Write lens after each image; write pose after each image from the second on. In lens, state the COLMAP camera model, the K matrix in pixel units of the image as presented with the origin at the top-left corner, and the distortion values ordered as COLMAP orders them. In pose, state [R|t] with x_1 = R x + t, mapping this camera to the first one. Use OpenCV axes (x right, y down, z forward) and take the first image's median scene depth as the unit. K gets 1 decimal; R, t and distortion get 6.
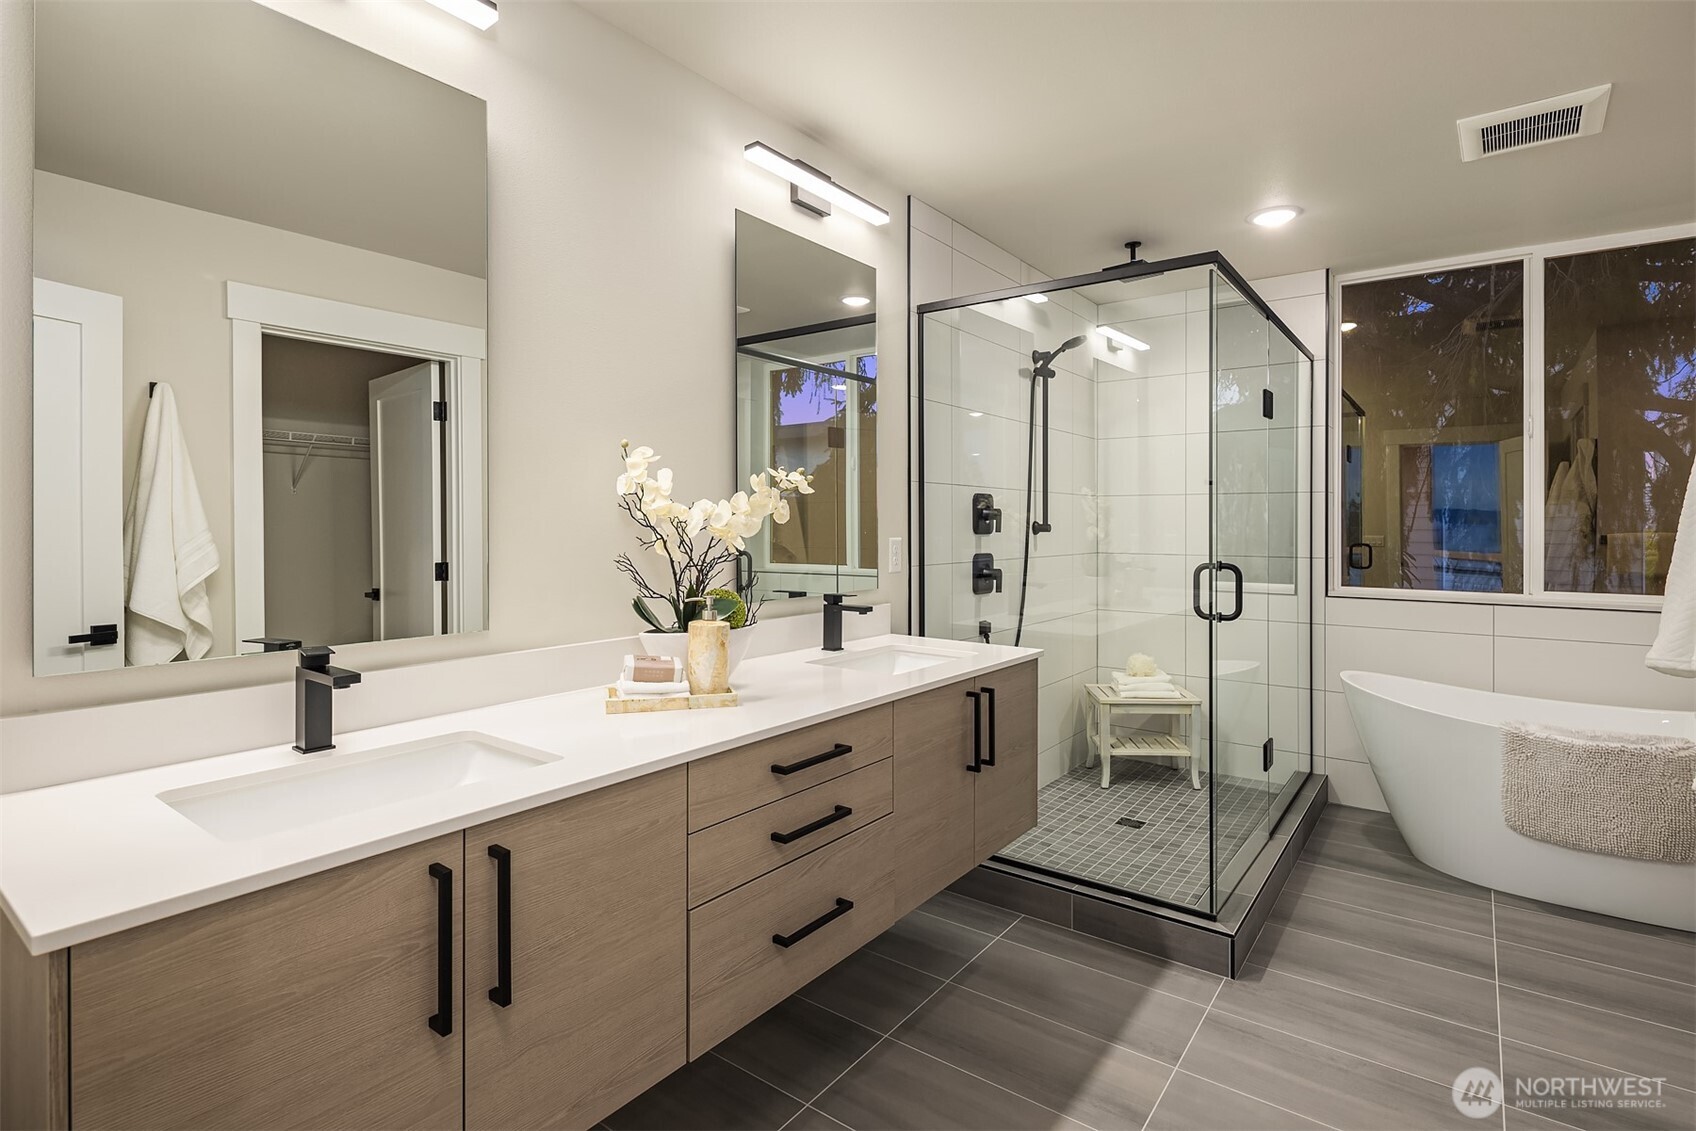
lens RADIAL K [[807.0, 0, 843.9], [0, 807.0, 517.1], [0, 0, 1]] dist [-0.001011, -0.000461]
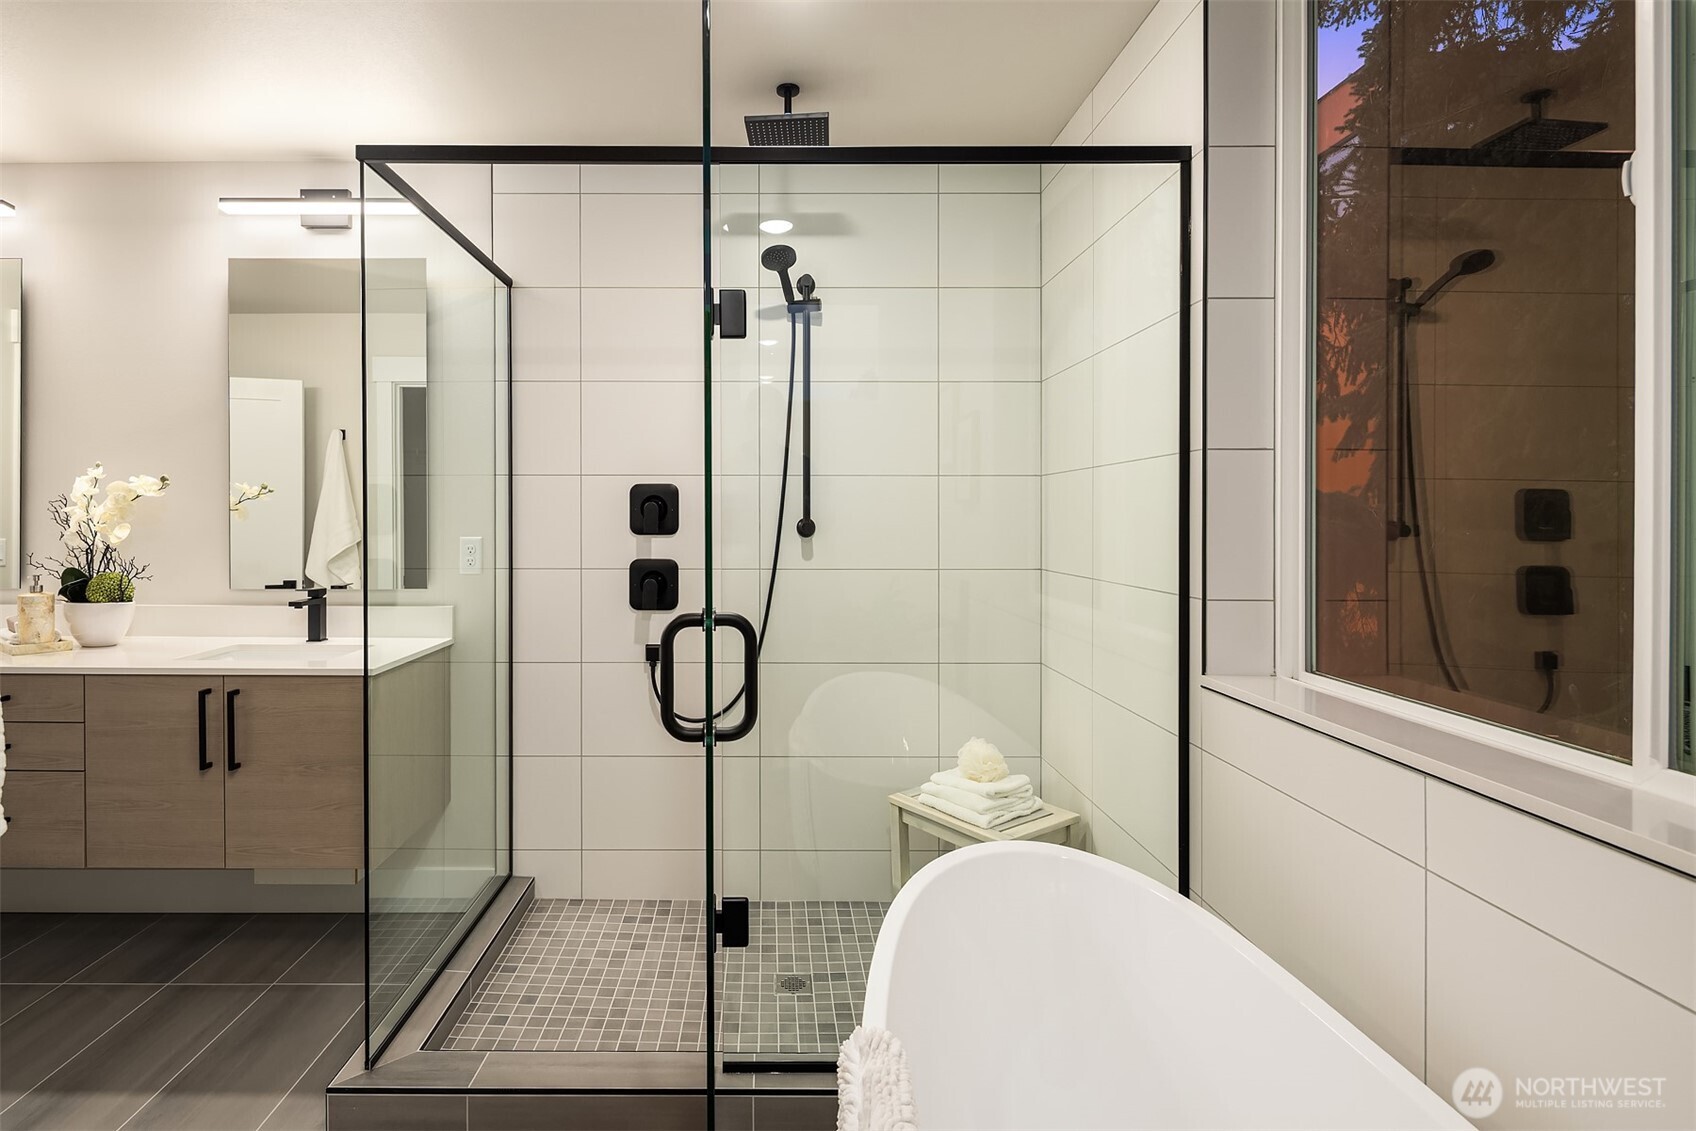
lens RADIAL K [[856.5, 0, 748.2], [0, 856.5, 514.2], [0, 0, 1]] dist [0.001346, 0.000482]
pose [[0.598833, -0.006162, -0.800851, 0.858766], [0.009020, 0.999959, -0.000949, 0.002605], [0.800823, -0.006655, 0.598864, 0.543528]]
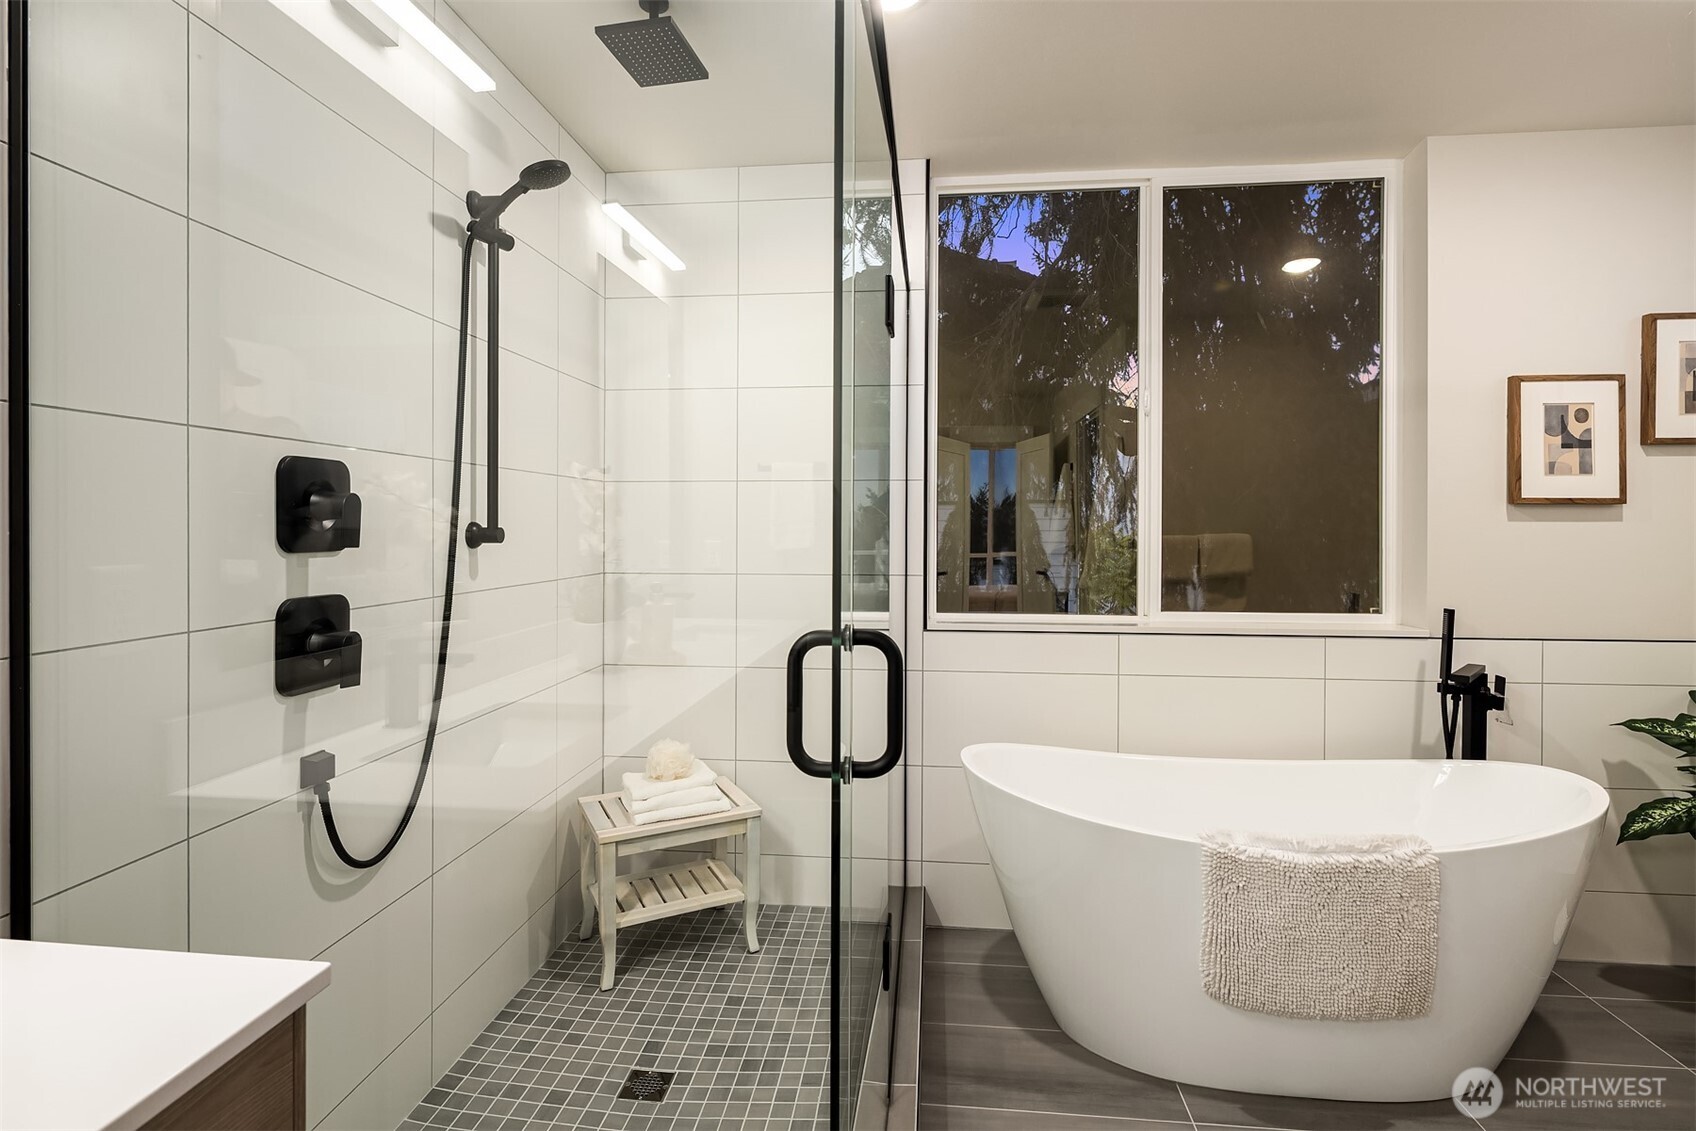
lens RADIAL K [[807.0, 0, 843.9], [0, 807.0, 517.1], [0, 0, 1]] dist [-0.001011, -0.000461]
pose [[0.850440, 0.005177, 0.526047, 0.177350], [-0.004355, 0.999987, -0.002800, 0.002413], [-0.526054, 0.000090, 0.850451, 0.460099]]
